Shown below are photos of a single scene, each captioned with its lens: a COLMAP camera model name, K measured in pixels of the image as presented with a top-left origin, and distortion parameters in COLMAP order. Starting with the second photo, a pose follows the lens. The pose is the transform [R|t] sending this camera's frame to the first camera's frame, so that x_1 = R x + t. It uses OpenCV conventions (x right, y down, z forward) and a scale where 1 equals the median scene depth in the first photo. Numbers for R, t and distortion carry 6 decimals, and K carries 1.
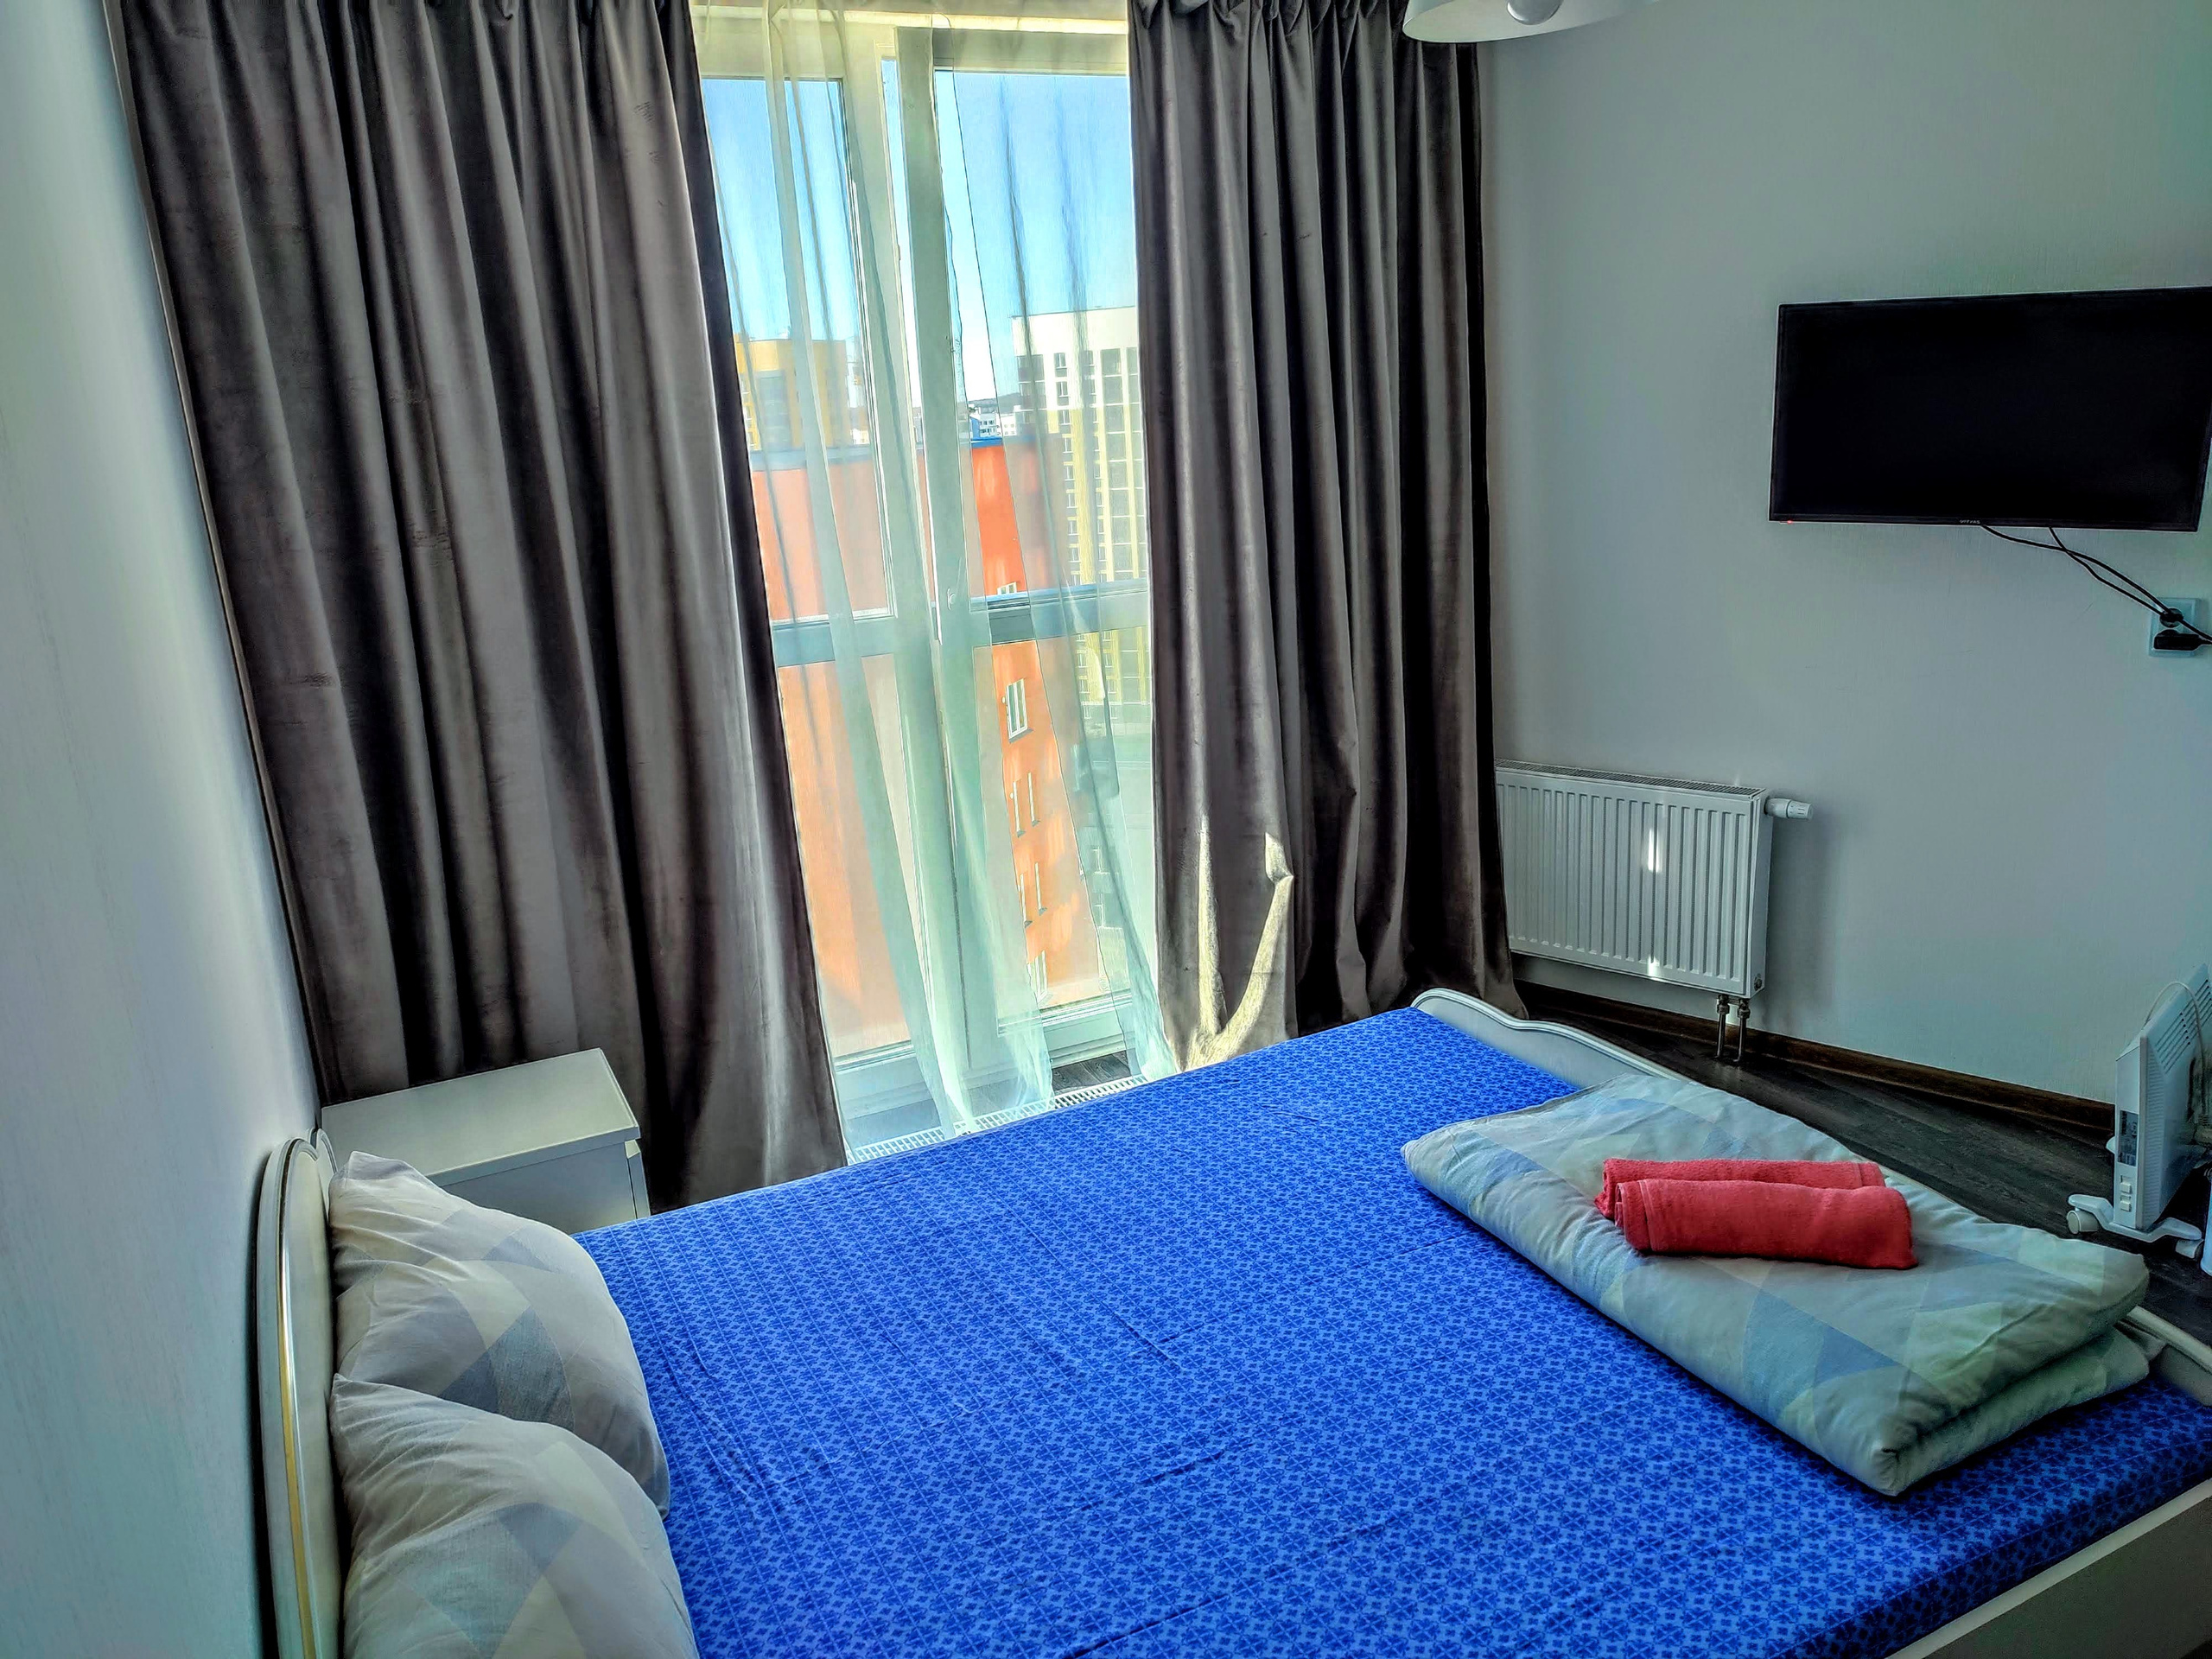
lens RADIAL K [[1596.8, 0, 1097.6], [0, 1596.8, 828.1], [0, 0, 1]] dist [0.007353, 0.004766]
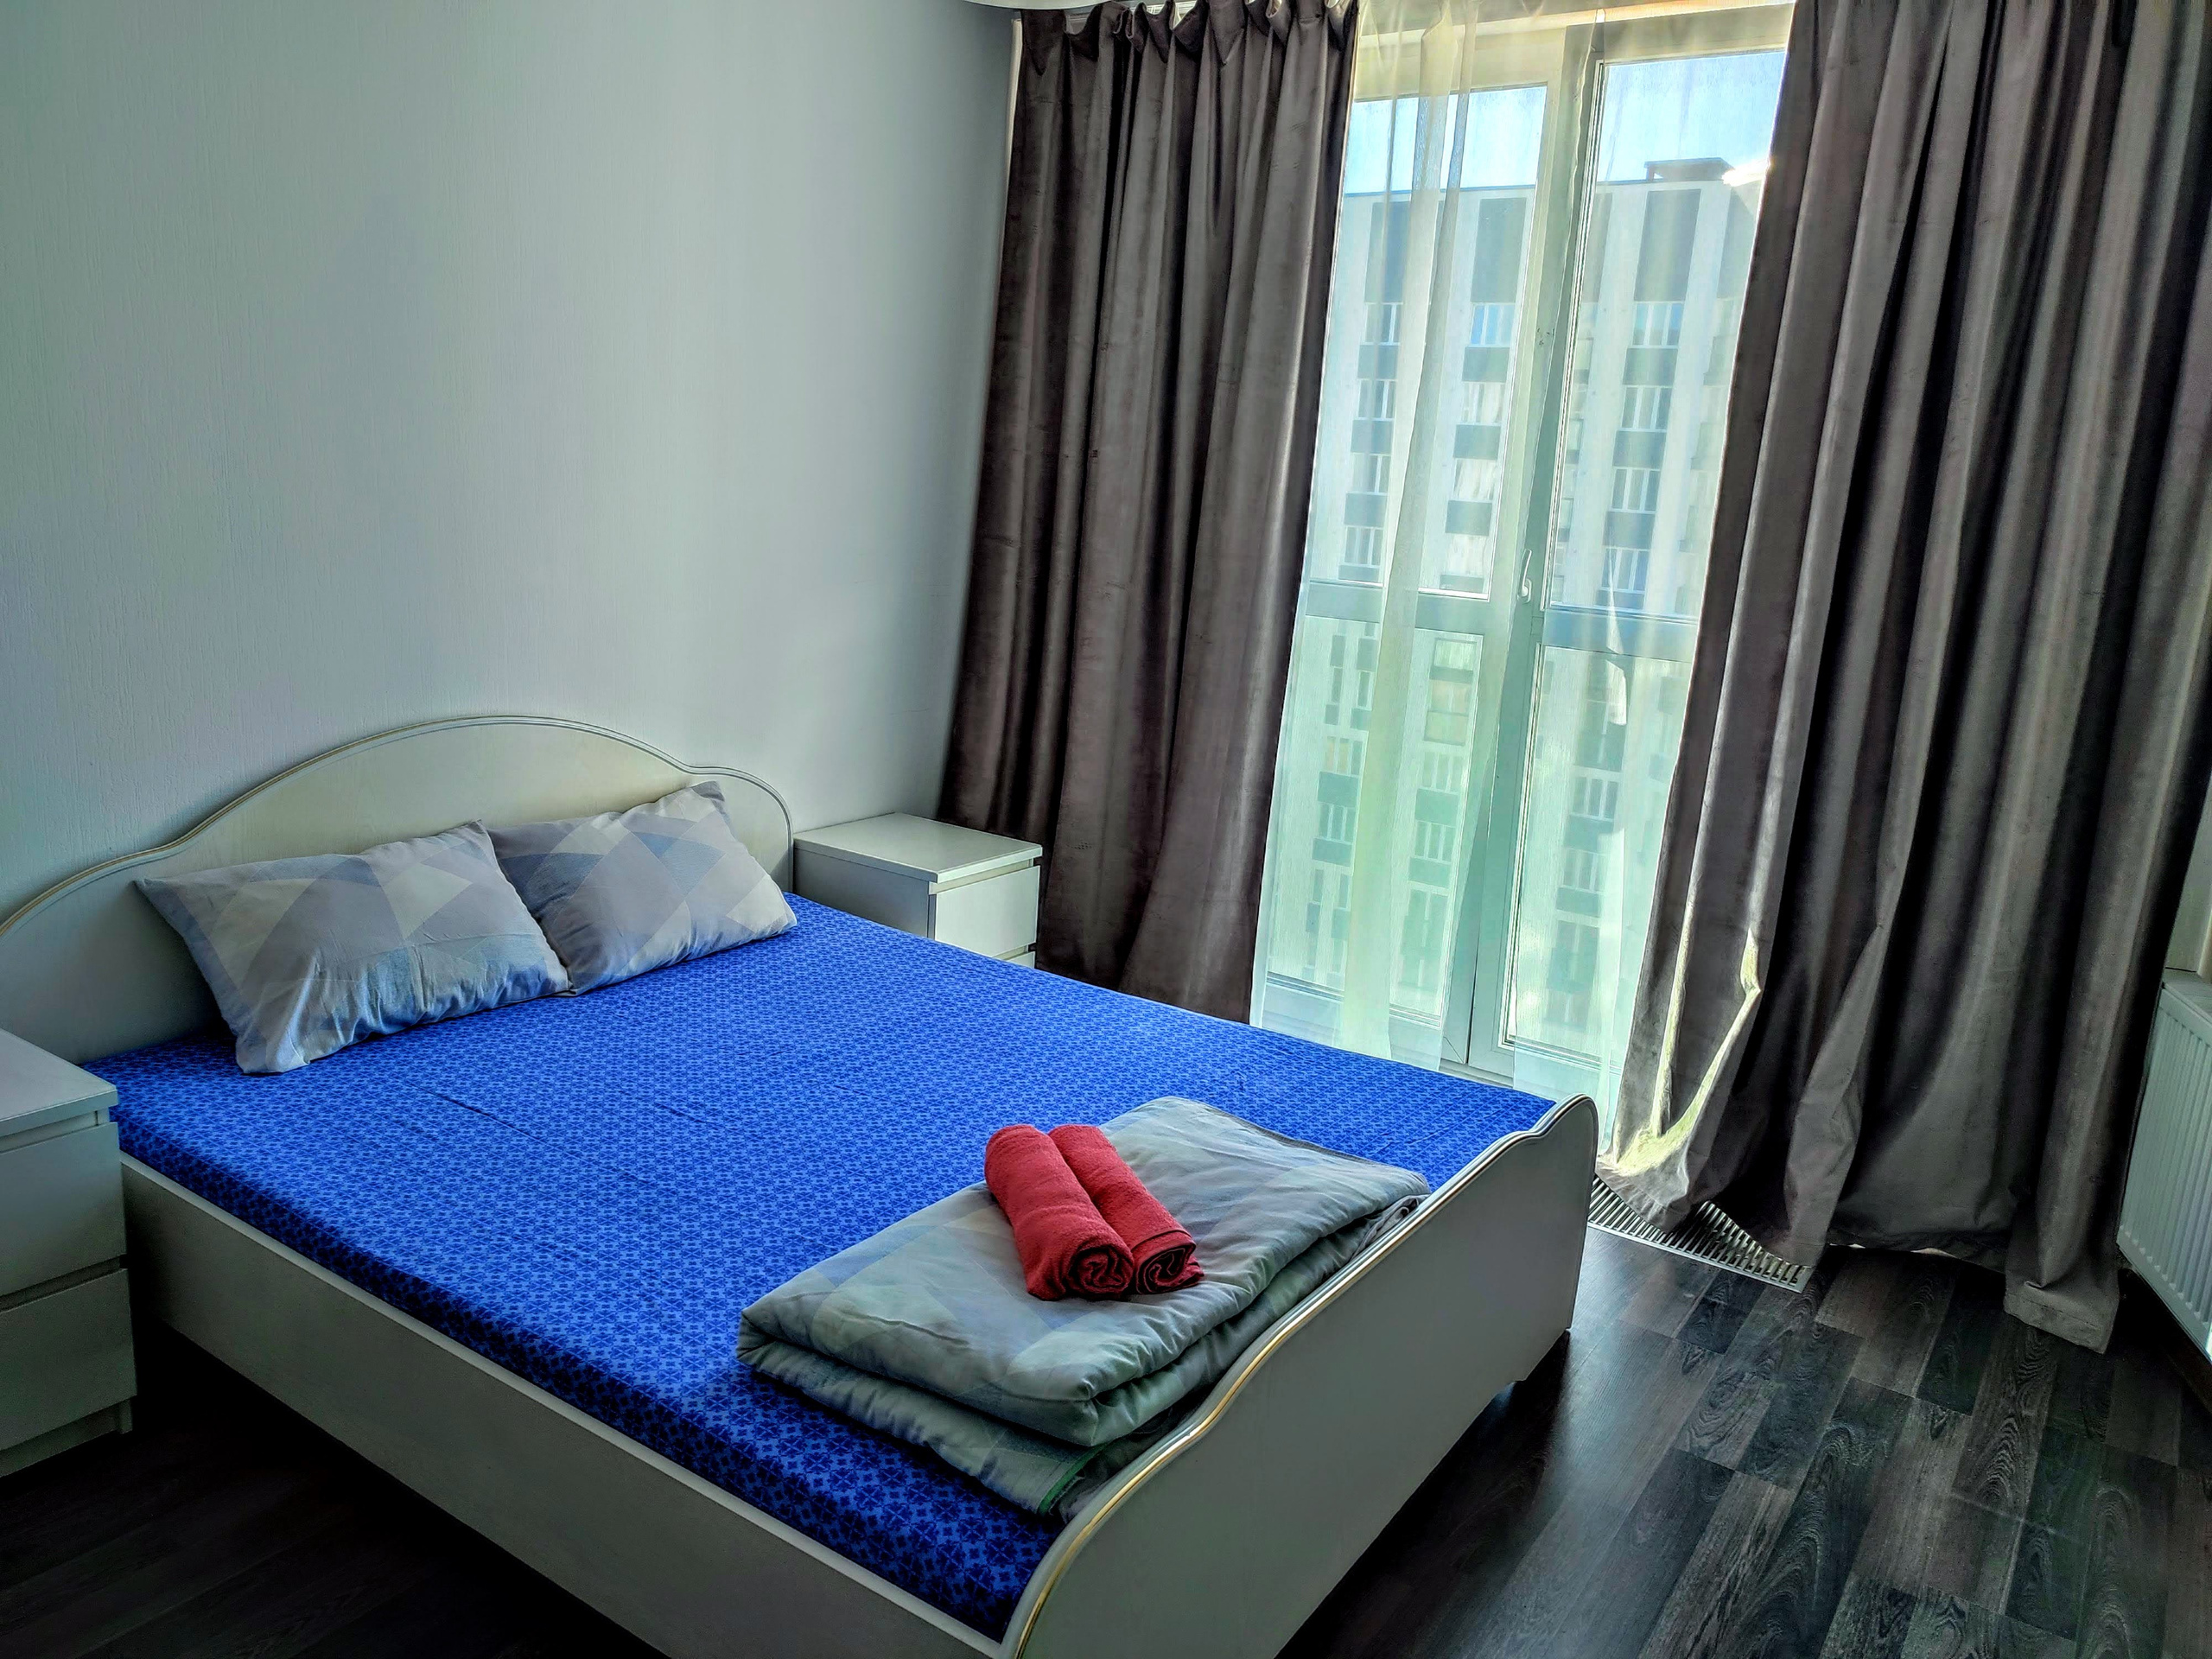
lens RADIAL K [[1596.8, 0, 1097.6], [0, 1596.8, 828.1], [0, 0, 1]] dist [0.007353, 0.004766]
pose [[0.491051, 0.285401, -0.823053, 0.773187], [-0.313649, 0.939369, 0.138605, -0.071901], [0.812708, 0.190087, 0.550793, 0.310680]]
